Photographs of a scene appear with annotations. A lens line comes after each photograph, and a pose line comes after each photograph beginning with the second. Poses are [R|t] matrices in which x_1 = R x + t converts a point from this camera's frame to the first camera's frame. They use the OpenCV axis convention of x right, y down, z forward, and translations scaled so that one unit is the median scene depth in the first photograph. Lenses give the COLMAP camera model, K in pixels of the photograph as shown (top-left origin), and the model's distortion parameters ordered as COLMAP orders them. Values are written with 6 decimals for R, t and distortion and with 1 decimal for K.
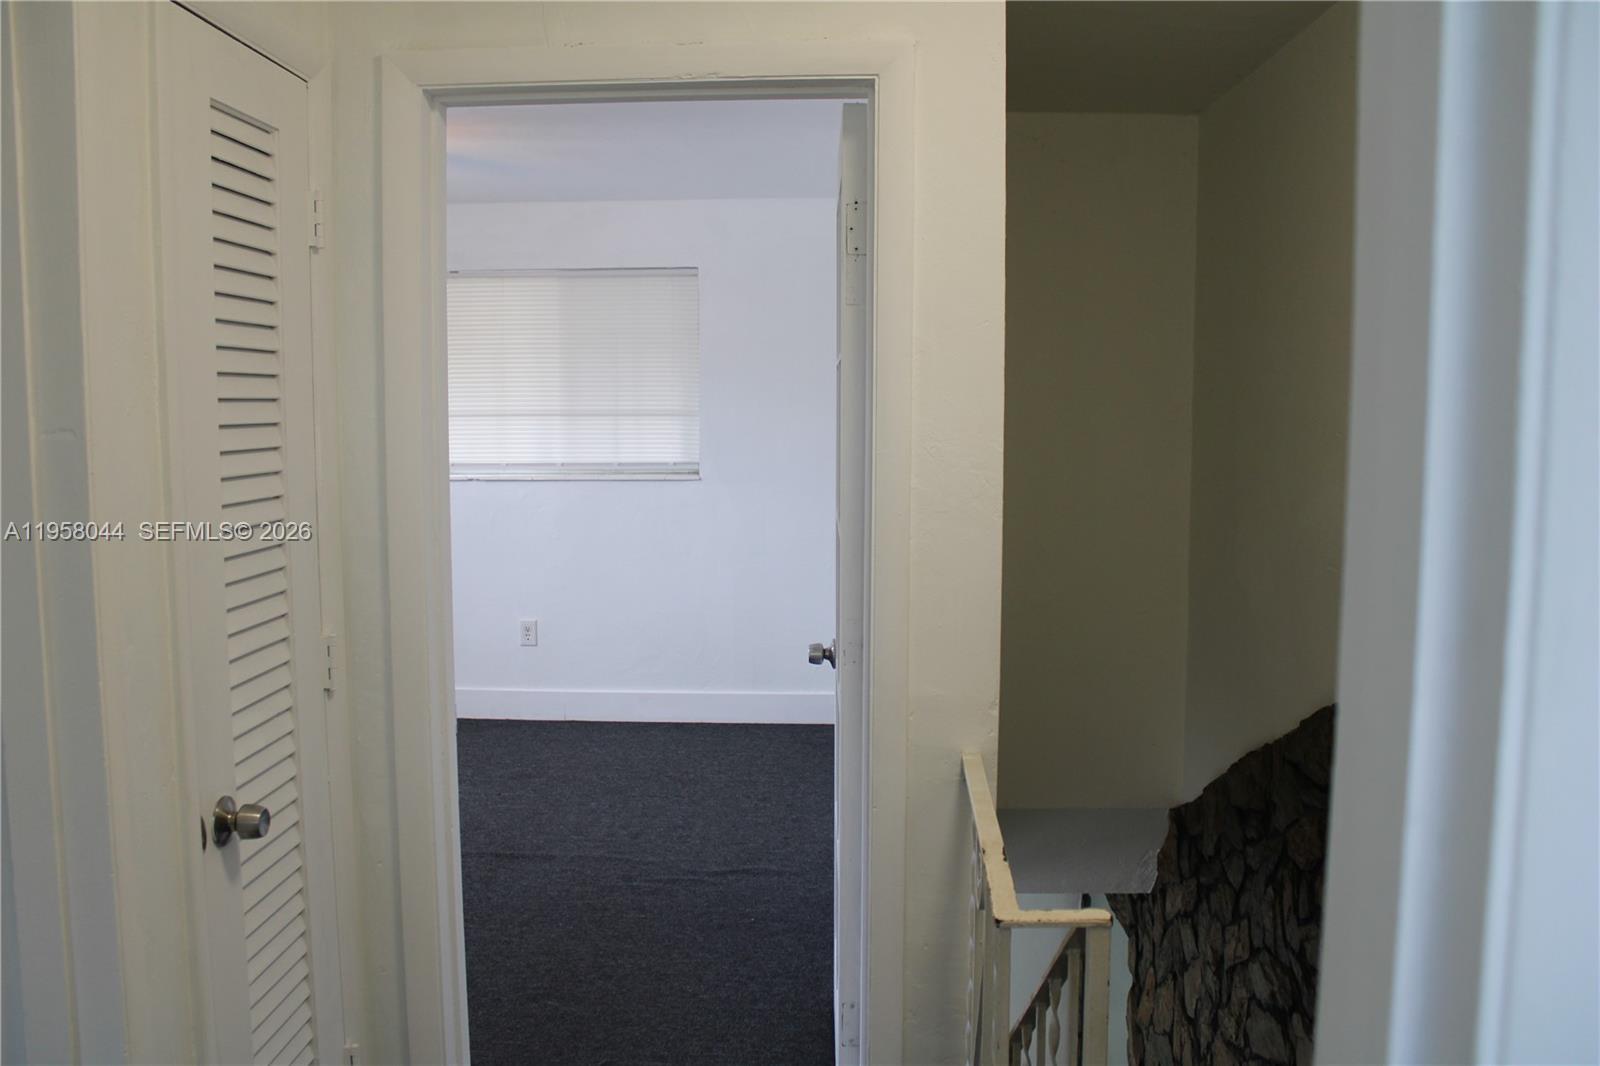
lens RADIAL K [[1351.8, 0, 802.5], [0, 1351.8, 534.5], [0, 0, 1]] dist [-0.120765, 0.058602]
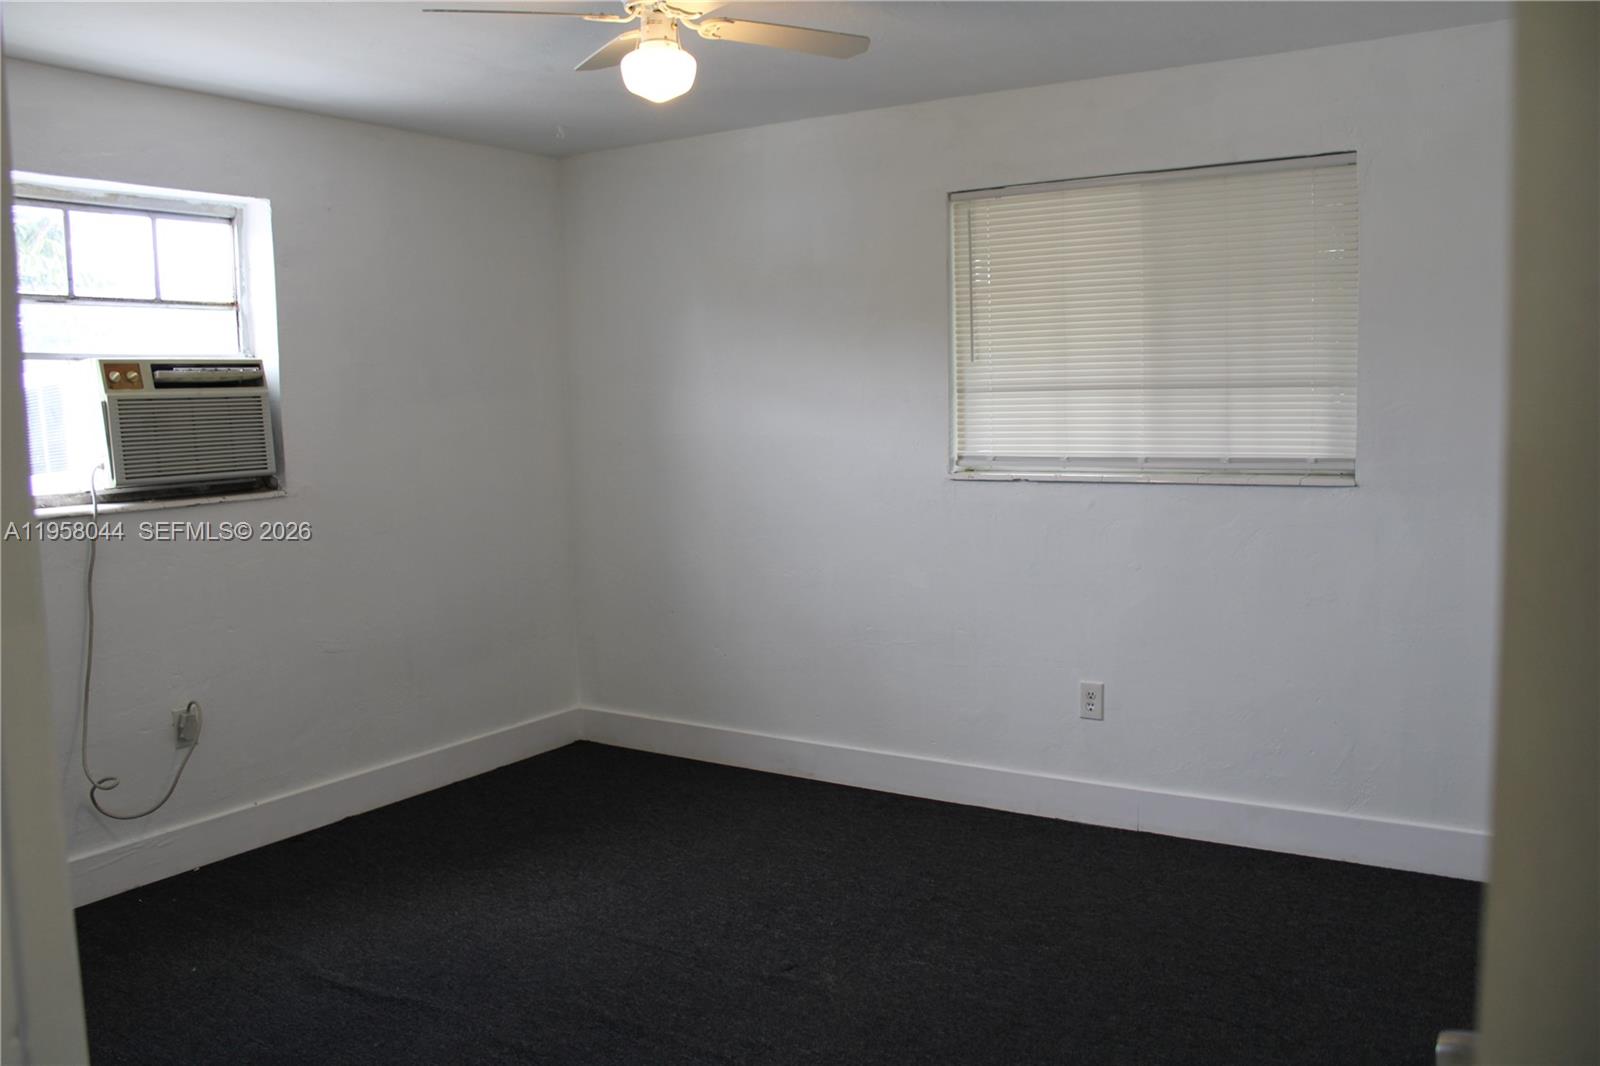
lens RADIAL K [[1351.8, 0, 804.3], [0, 1351.8, 536.1], [0, 0, 1]] dist [-0.120765, 0.058602]
pose [[0.860506, 0.034803, -0.508250, 0.018896], [-0.025951, 0.999363, 0.024497, -0.025572], [0.508779, -0.007890, 0.860861, 0.328054]]
